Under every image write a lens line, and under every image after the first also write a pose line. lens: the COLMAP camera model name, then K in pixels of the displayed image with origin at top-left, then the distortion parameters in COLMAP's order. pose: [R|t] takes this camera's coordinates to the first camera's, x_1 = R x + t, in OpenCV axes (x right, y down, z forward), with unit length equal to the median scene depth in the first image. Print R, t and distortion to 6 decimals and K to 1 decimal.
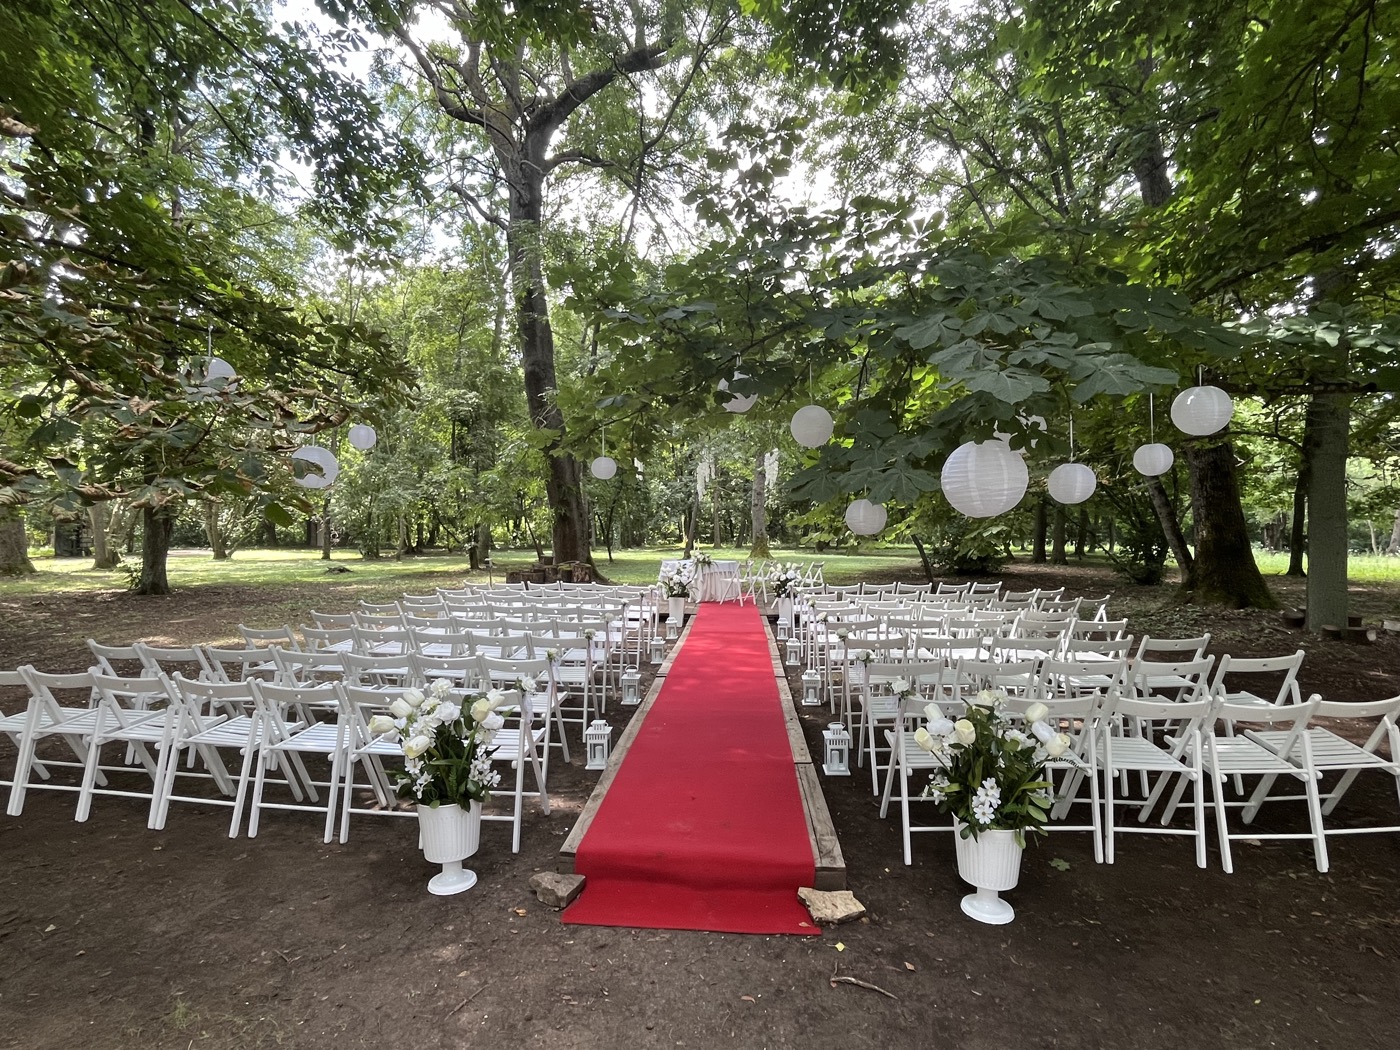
lens RADIAL K [[722.7, 0, 700.0], [0, 722.7, 525.0], [0, 0, 1]] dist [0.000008, -0.000005]
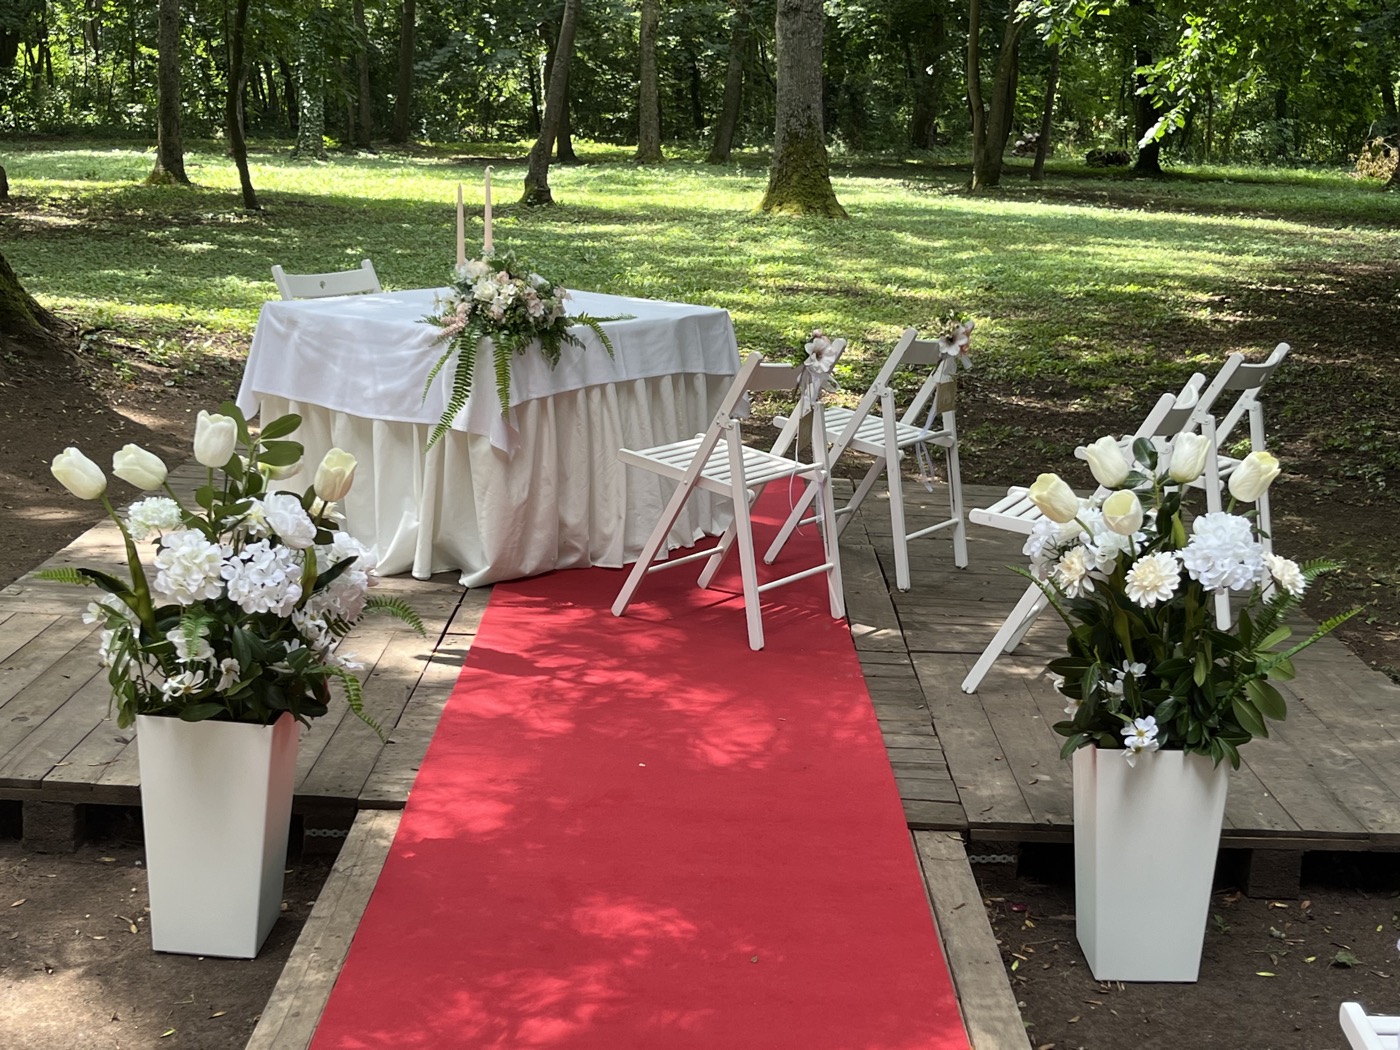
lens RADIAL K [[1910.4, 0, 708.4], [0, 1910.4, 525.7], [0, 0, 1]] dist [0.124815, -0.449907]
pose [[0.998040, 0.025945, 0.056951, 0.007065], [-0.038023, 0.974184, 0.222531, 0.000538], [-0.049708, -0.224260, 0.973261, 0.180476]]
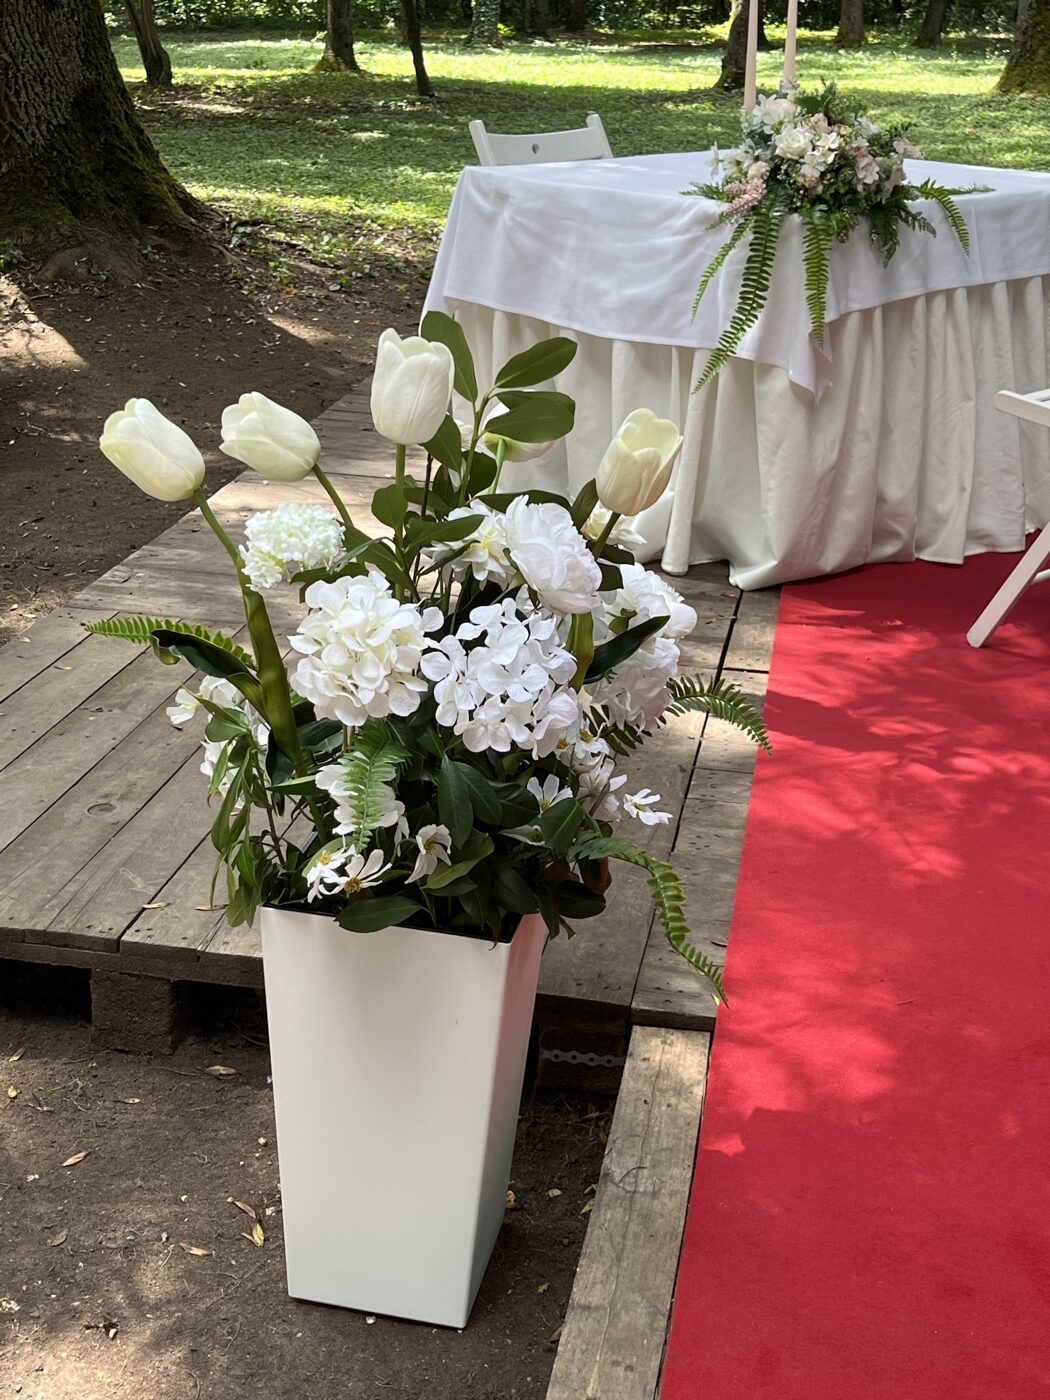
lens RADIAL K [[1910.4, 0, 525.0], [0, 1910.4, 700.0], [0, 0, 1]] dist [0.124815, -0.449907]
pose [[0.991700, 0.065295, -0.110756, -0.000919], [-0.021864, 0.934542, 0.355180, 0.006804], [0.126698, -0.349811, 0.928213, 0.217243]]
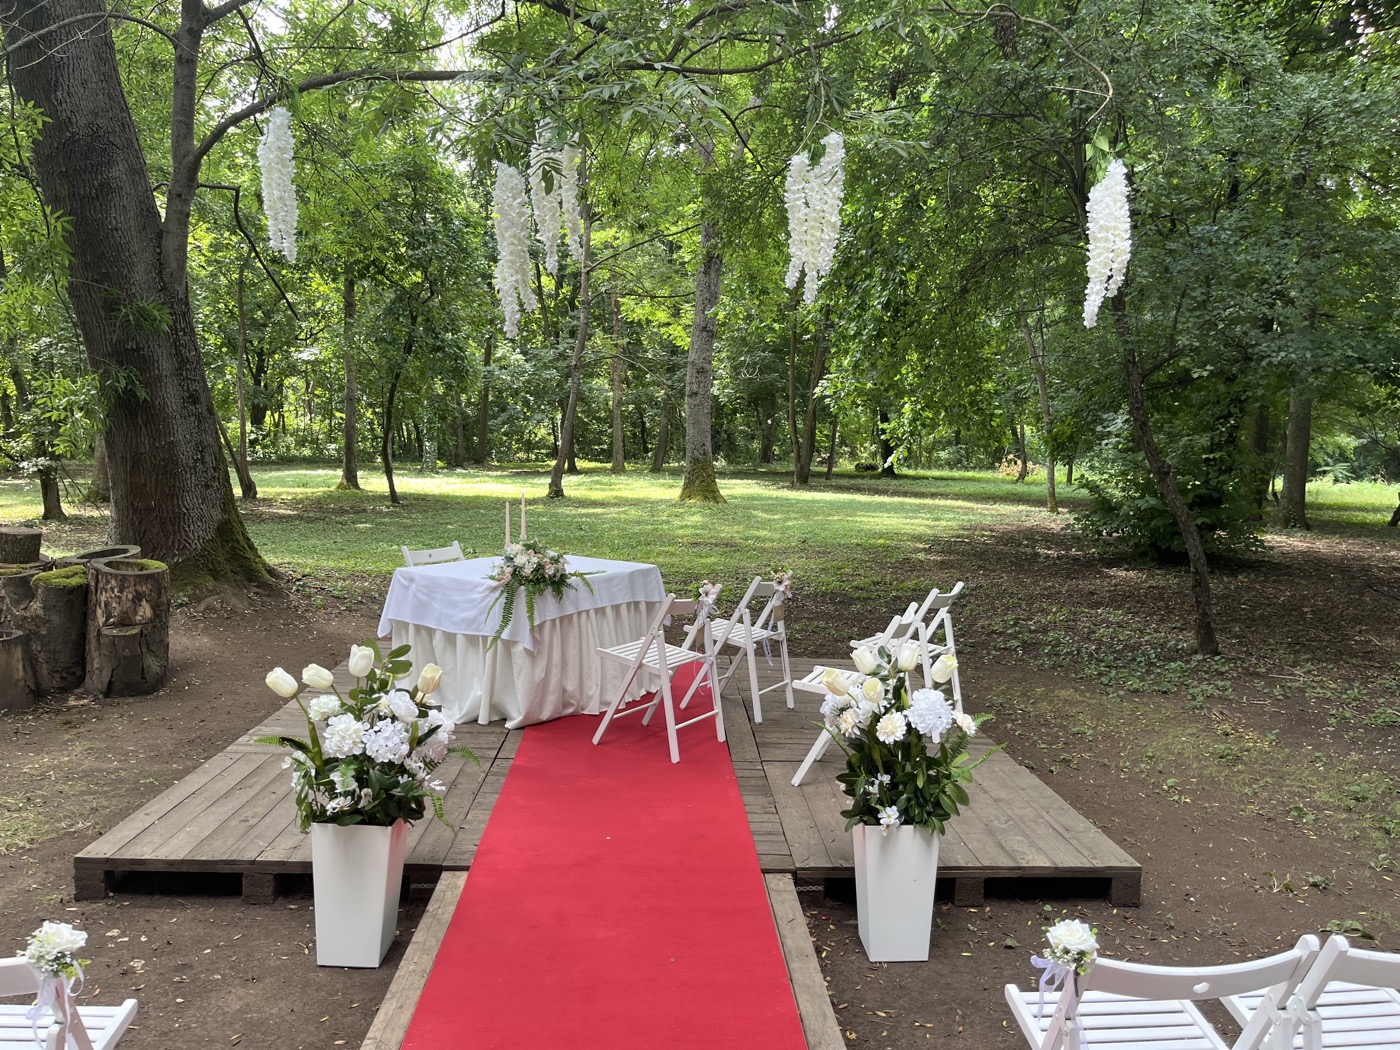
lens RADIAL K [[1065.4, 0, 708.0], [0, 1065.4, 522.6], [0, 0, 1]] dist [0.063242, -0.114350]
pose [[0.994307, 0.018885, 0.104862, 0.007798], [-0.027978, 0.995908, 0.085935, -0.001685], [-0.102810, -0.088380, 0.990767, 0.180576]]
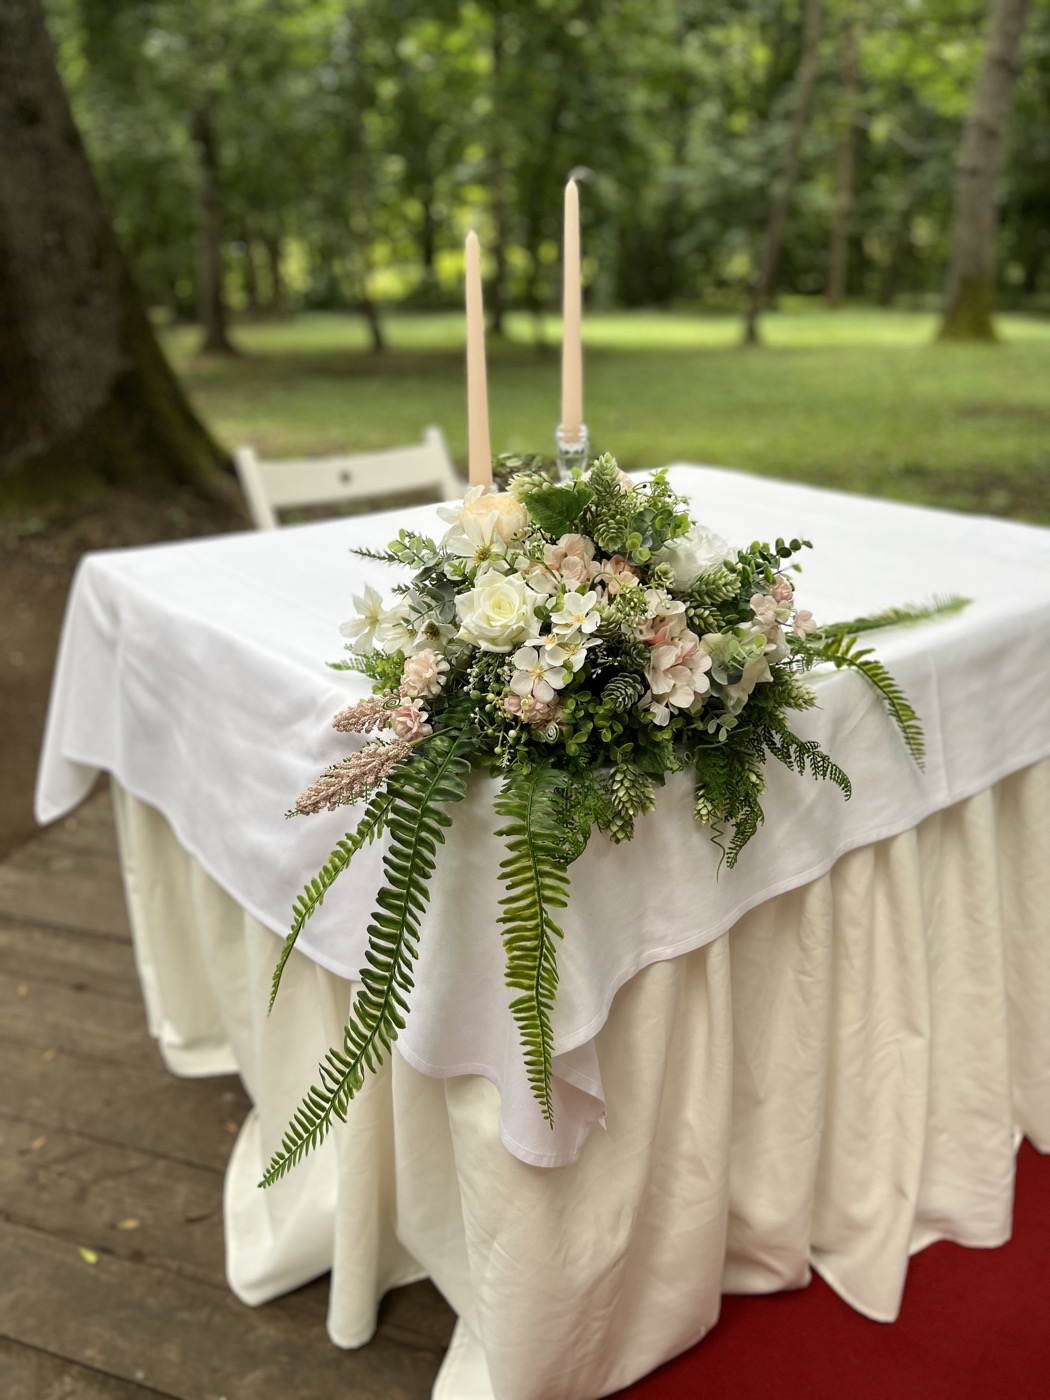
lens RADIAL K [[1065.4, 0, 519.1], [0, 1065.4, 718.2], [0, 0, 1]] dist [0.063242, -0.114350]
pose [[0.971222, 0.089038, -0.220909, 0.004224], [0.002856, 0.923077, 0.384605, 0.007914], [0.238161, -0.374167, 0.896258, 0.282089]]
